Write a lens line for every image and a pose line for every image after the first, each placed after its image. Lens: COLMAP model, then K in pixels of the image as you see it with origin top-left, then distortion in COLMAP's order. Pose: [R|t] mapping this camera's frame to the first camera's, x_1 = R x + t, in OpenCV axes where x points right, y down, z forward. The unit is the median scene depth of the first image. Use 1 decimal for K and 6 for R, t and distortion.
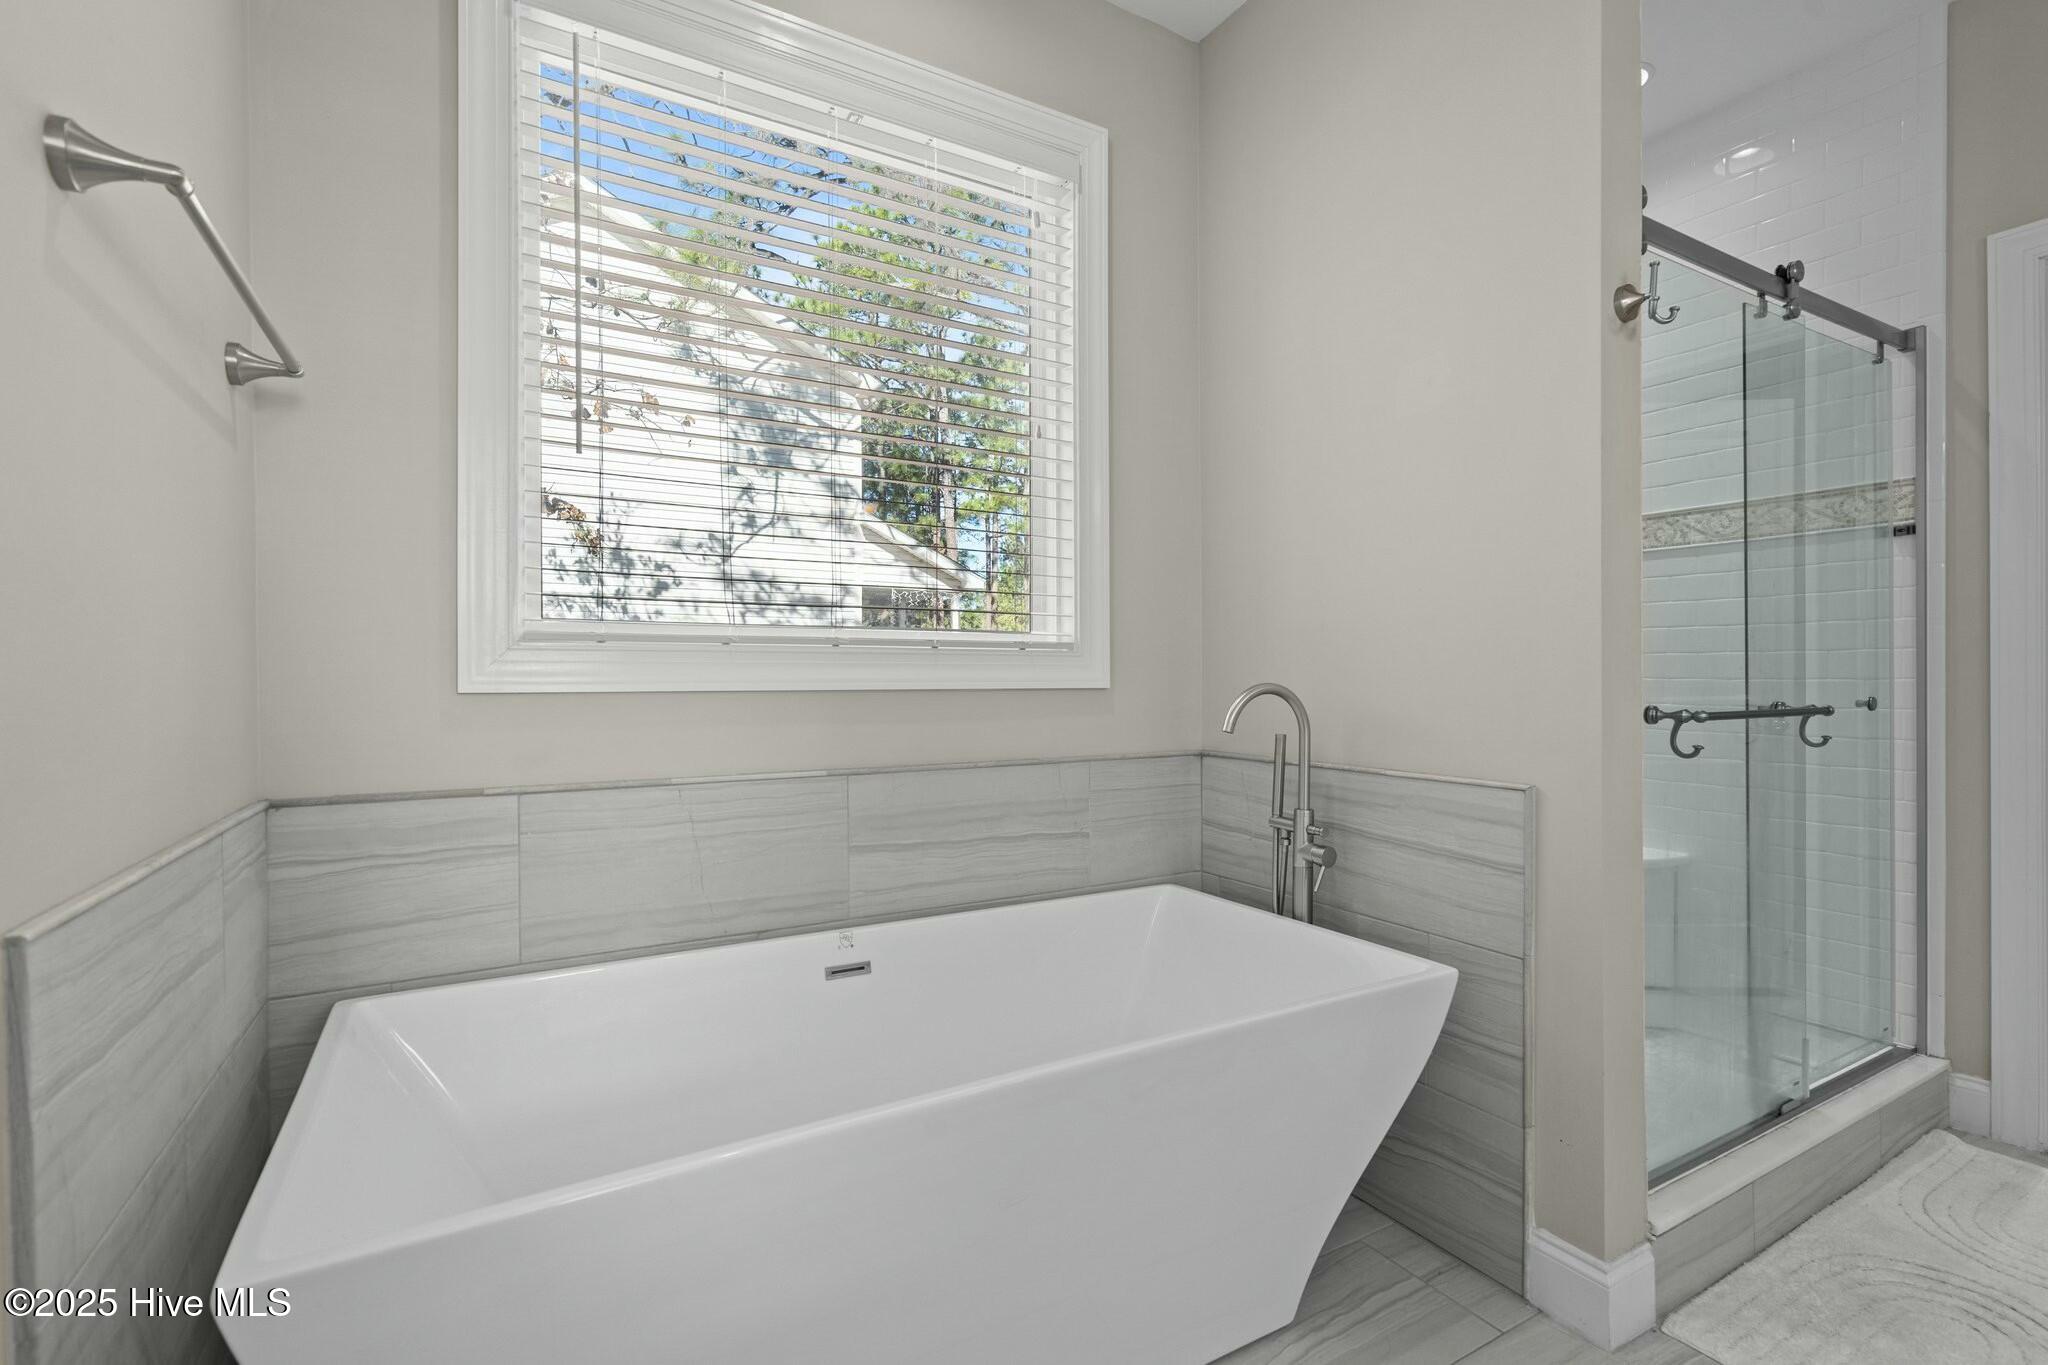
lens RADIAL K [[936.6, 0, 1024.0], [0, 936.6, 682.5], [0, 0, 1]] dist [0.000556, 0.000102]
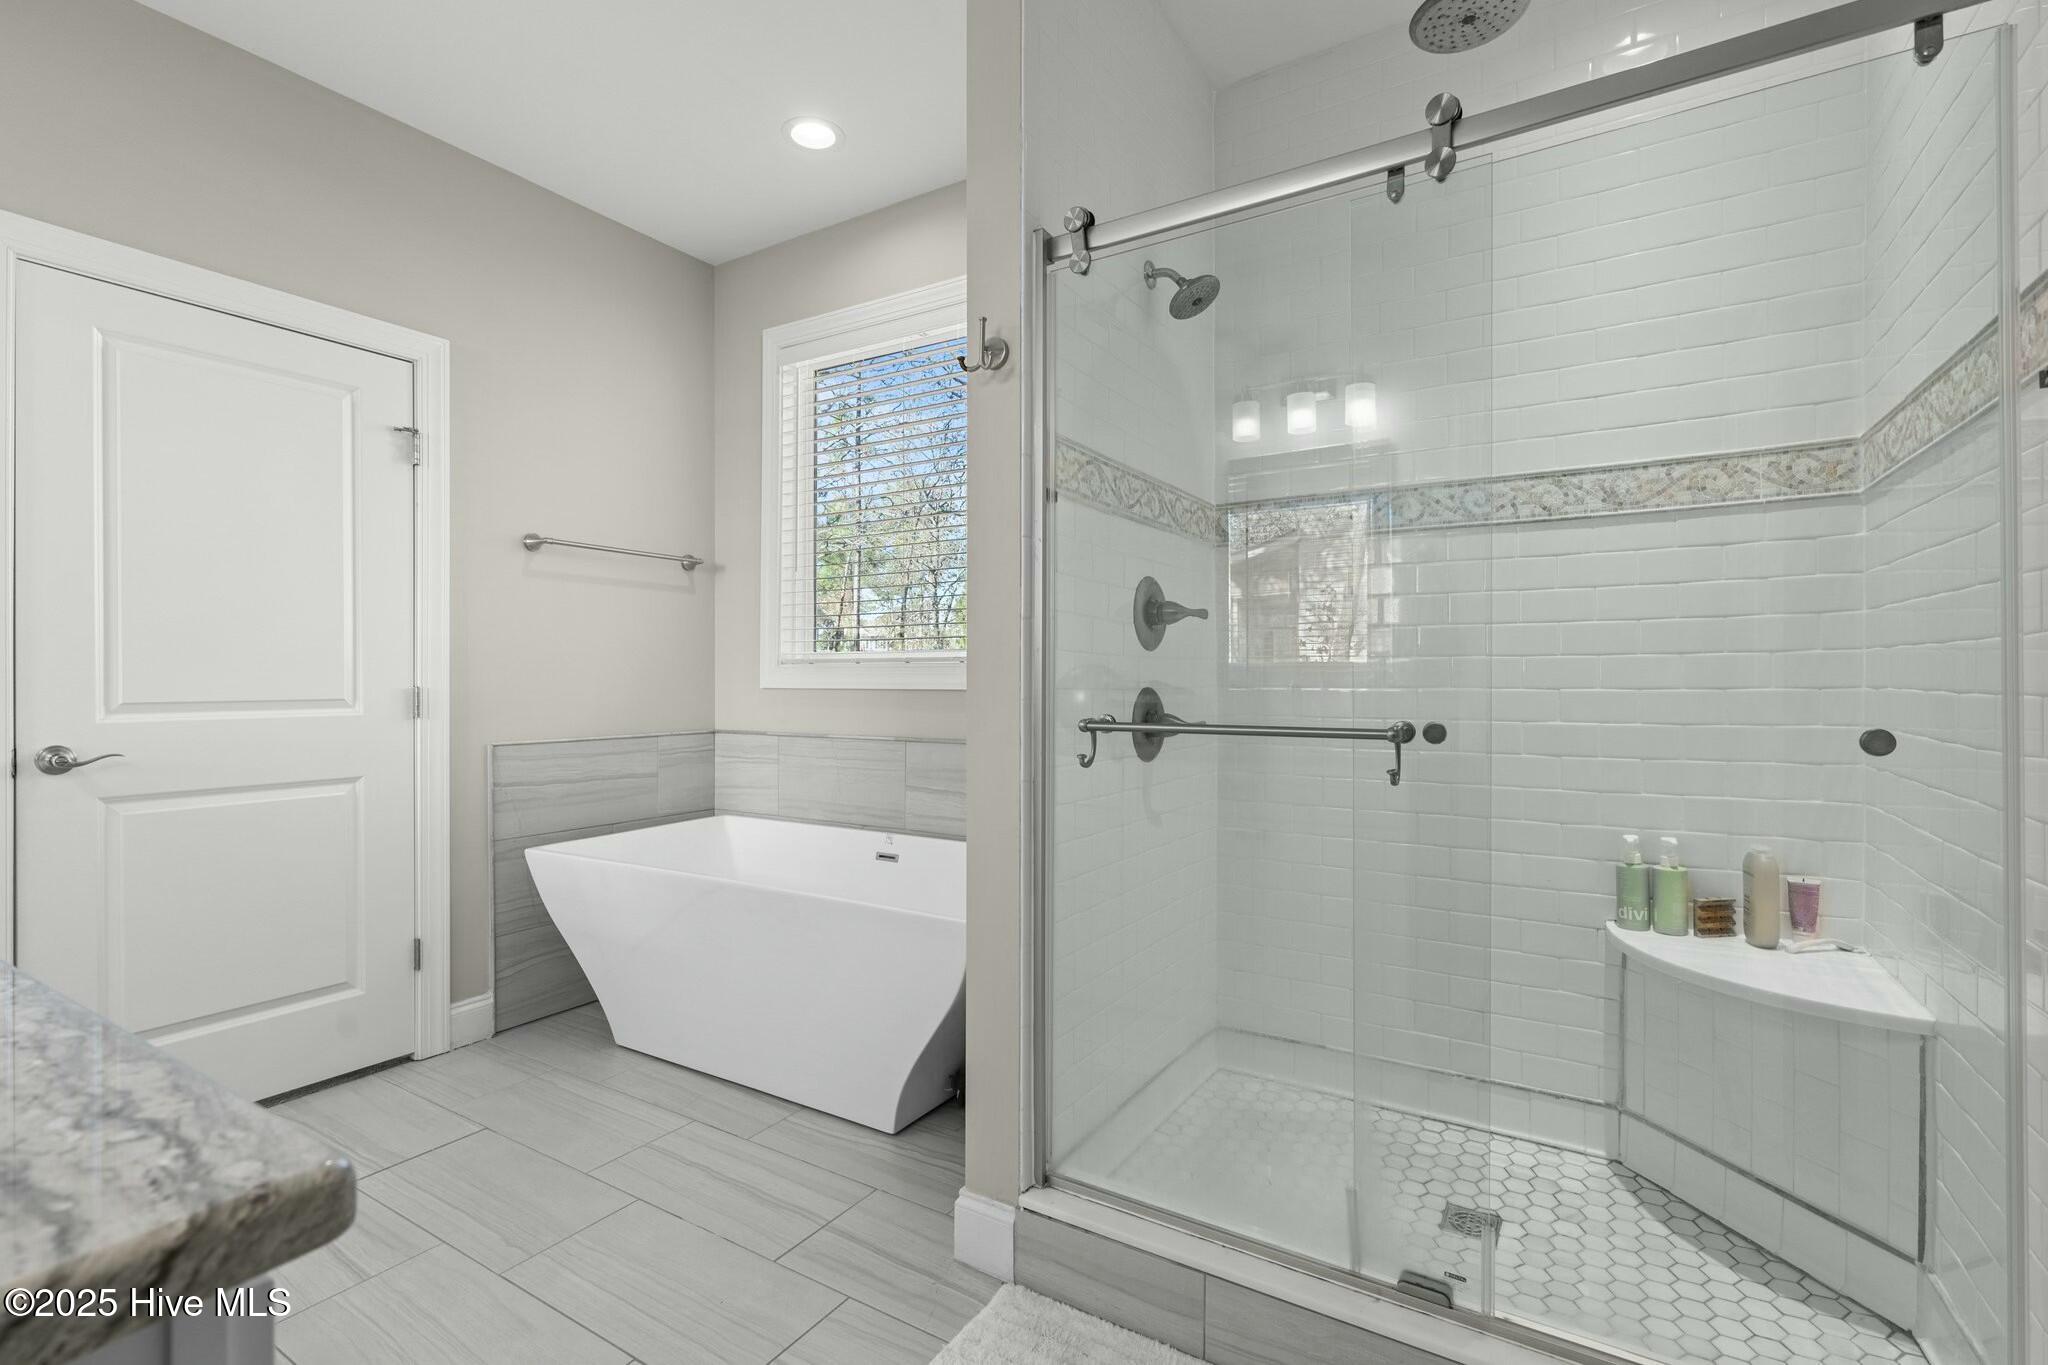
lens RADIAL K [[950.5, 0, 1023.3], [0, 950.5, 664.9], [0, 0, 1]] dist [0.000134, 0.000005]
pose [[0.498252, 0.006152, -0.867011, 1.403077], [-0.001951, 0.999980, 0.005975, -0.048745], [0.867030, -0.001286, 0.498254, 0.358404]]
